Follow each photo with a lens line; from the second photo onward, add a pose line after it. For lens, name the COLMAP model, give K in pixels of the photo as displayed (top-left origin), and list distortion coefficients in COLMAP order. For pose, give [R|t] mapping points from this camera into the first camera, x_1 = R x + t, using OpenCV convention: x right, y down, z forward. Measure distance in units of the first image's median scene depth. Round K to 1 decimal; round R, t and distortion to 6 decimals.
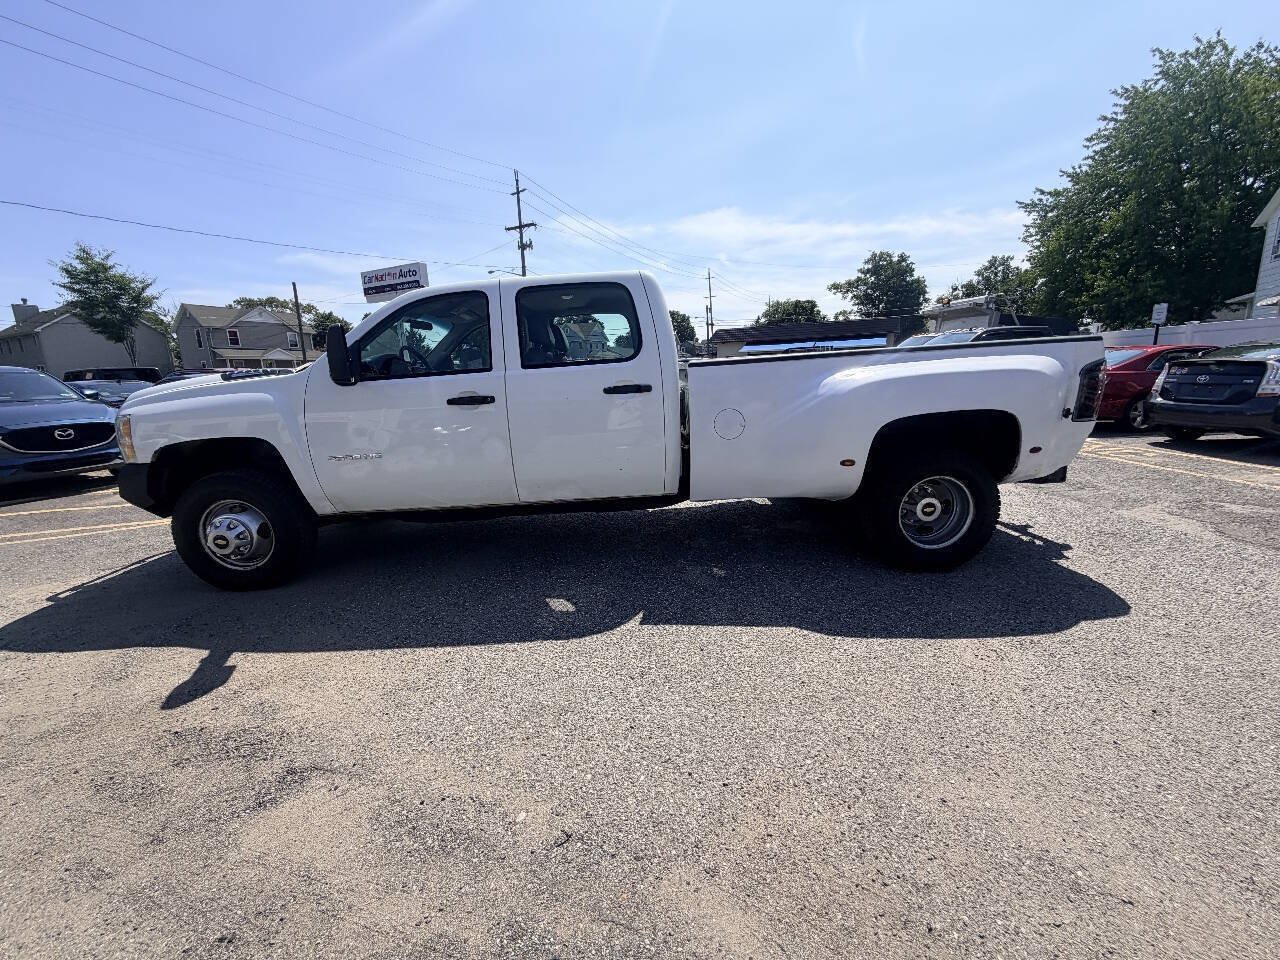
lens RADIAL K [[507.8, 0, 637.3], [0, 507.8, 482.5], [0, 0, 1]] dist [0.000006, -0.000010]
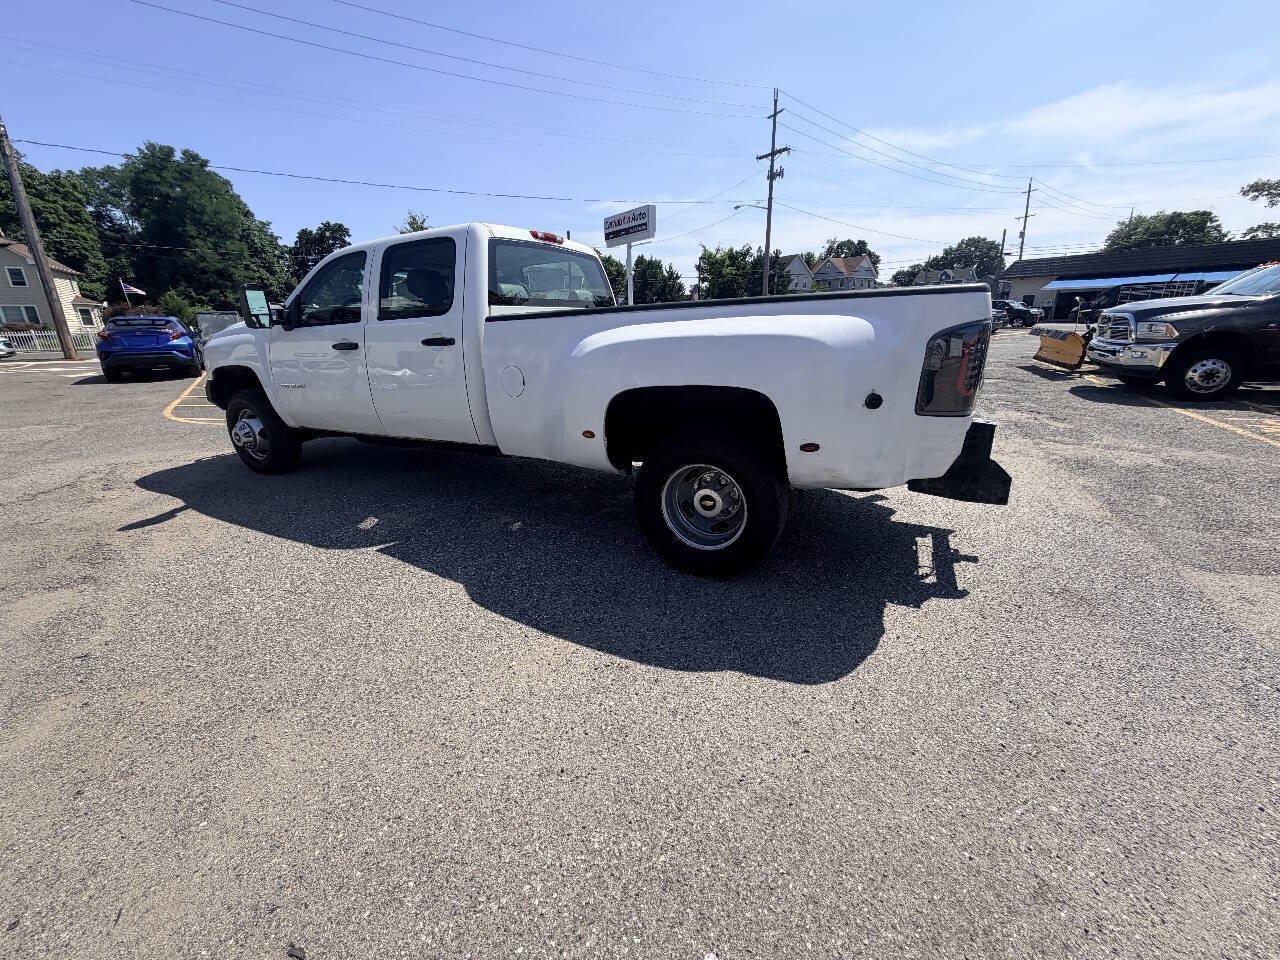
lens RADIAL K [[507.8, 0, 638.4], [0, 507.8, 481.8], [0, 0, 1]] dist [0.000006, -0.000010]
pose [[0.881025, 0.160428, -0.445037, 0.125524], [-0.111525, 0.984662, 0.134173, -0.011932], [0.459736, -0.068577, 0.885404, 0.031846]]
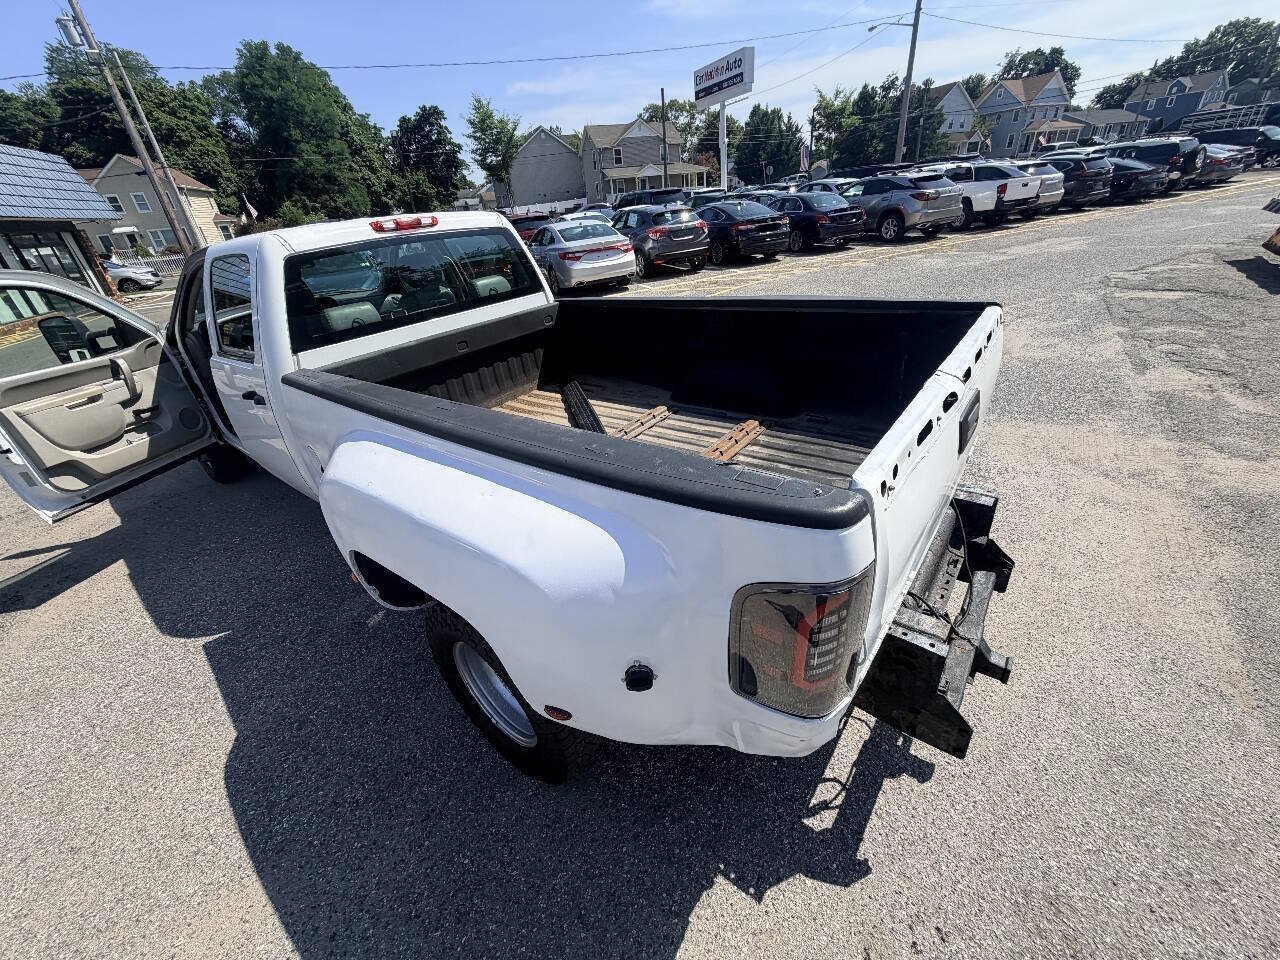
lens RADIAL K [[507.8, 0, 636.9], [0, 507.8, 481.7], [0, 0, 1]] dist [0.000006, -0.000010]
pose [[0.768303, 0.281725, -0.574753, 0.144418], [-0.072053, 0.930290, 0.359680, -0.057955], [0.636018, -0.234931, 0.735043, 0.106091]]
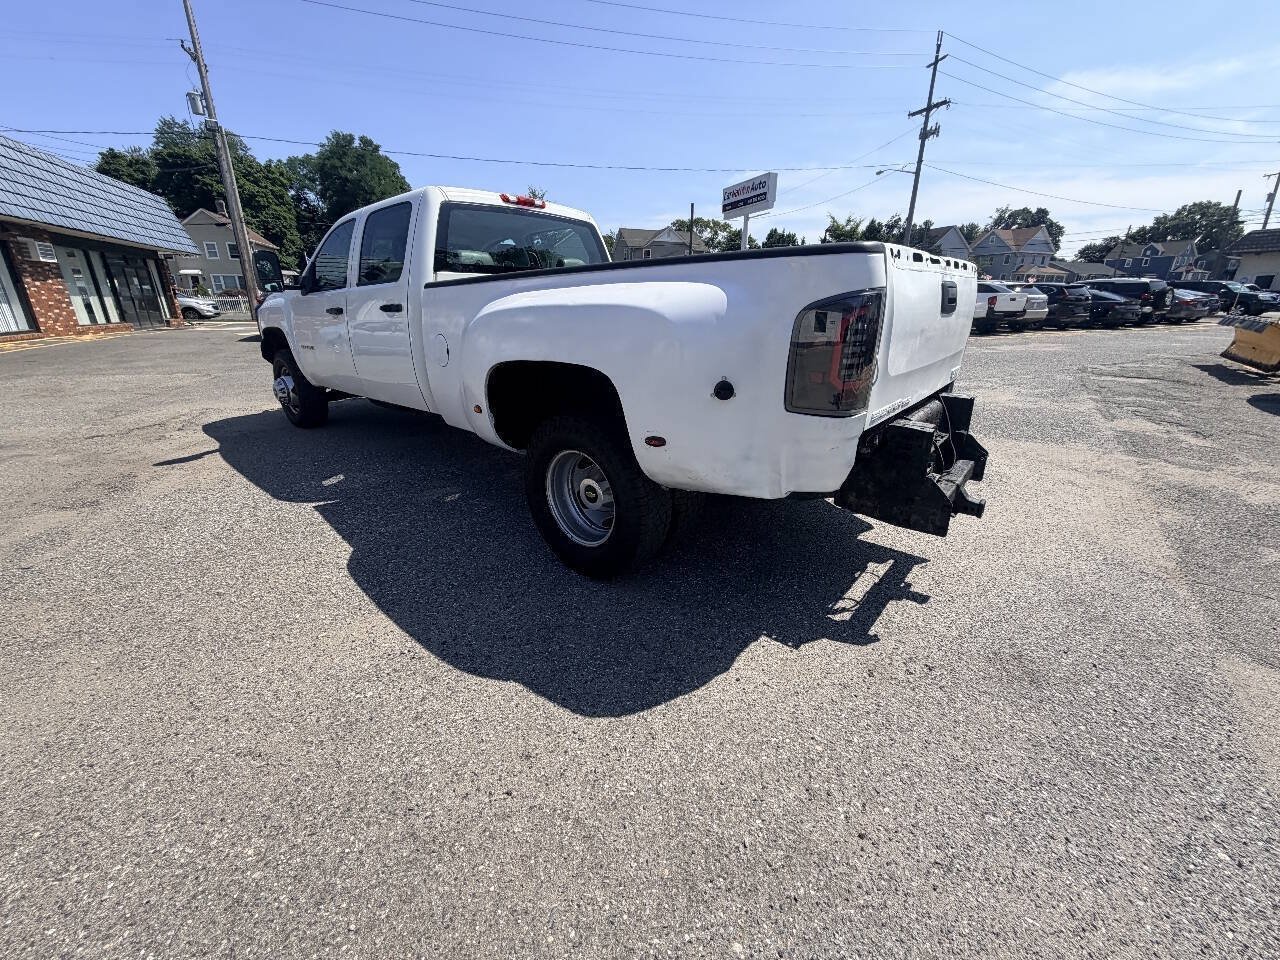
lens RADIAL K [[507.8, 0, 637.4], [0, 507.8, 481.8], [0, 0, 1]] dist [0.000006, -0.000010]
pose [[0.743530, 0.260055, -0.616064, 0.162229], [-0.167093, 0.964310, 0.205392, -0.019553], [0.647490, -0.049775, 0.760447, 0.070798]]
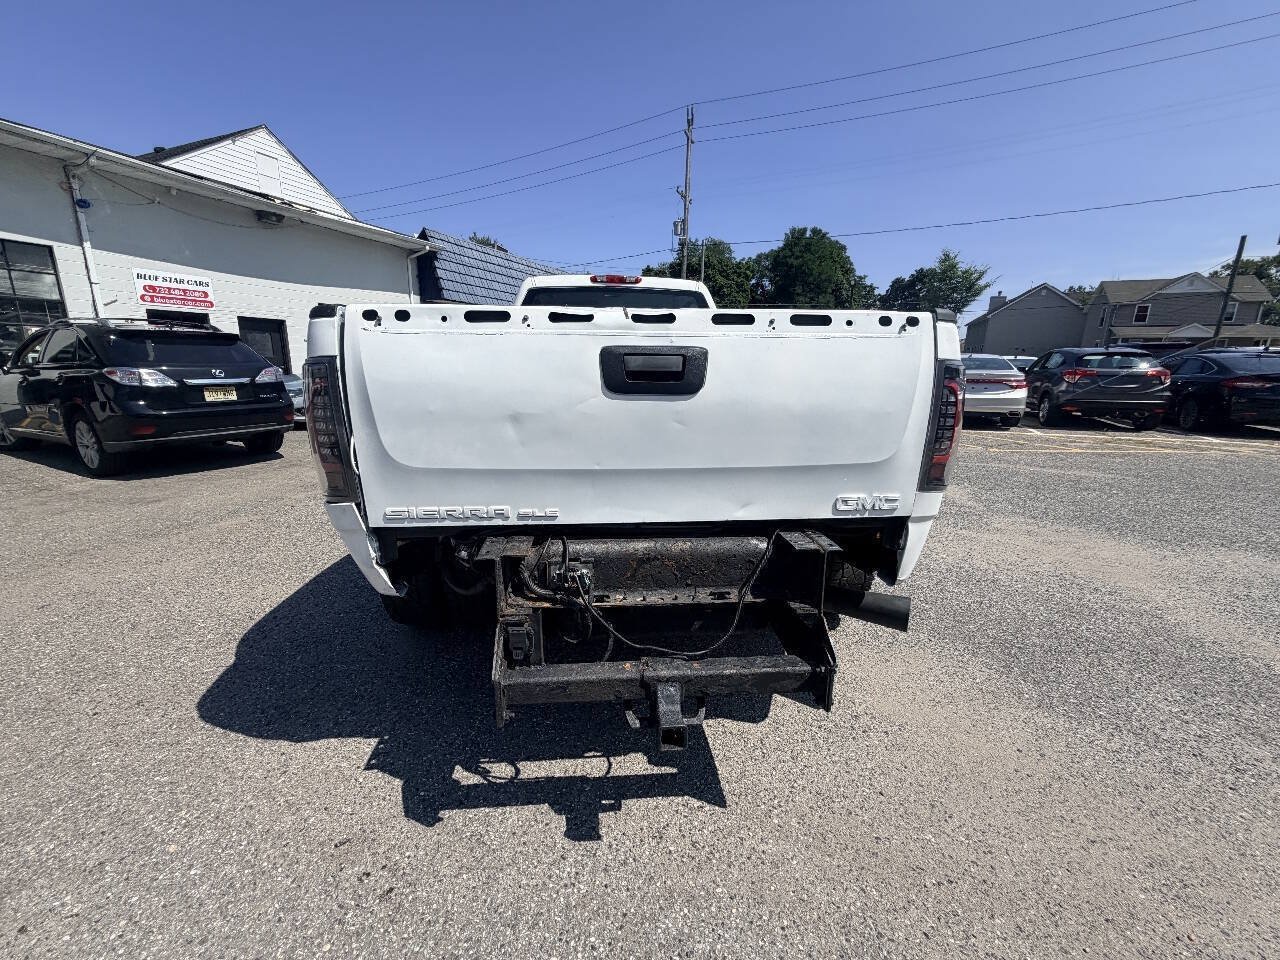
lens RADIAL K [[507.8, 0, 637.8], [0, 507.8, 481.3], [0, 0, 1]] dist [0.000006, -0.000010]
pose [[0.059680, 0.259311, -0.963948, 0.200619], [-0.222324, 0.944867, 0.240414, -0.045626], [0.973145, 0.199961, 0.114041, 0.180932]]
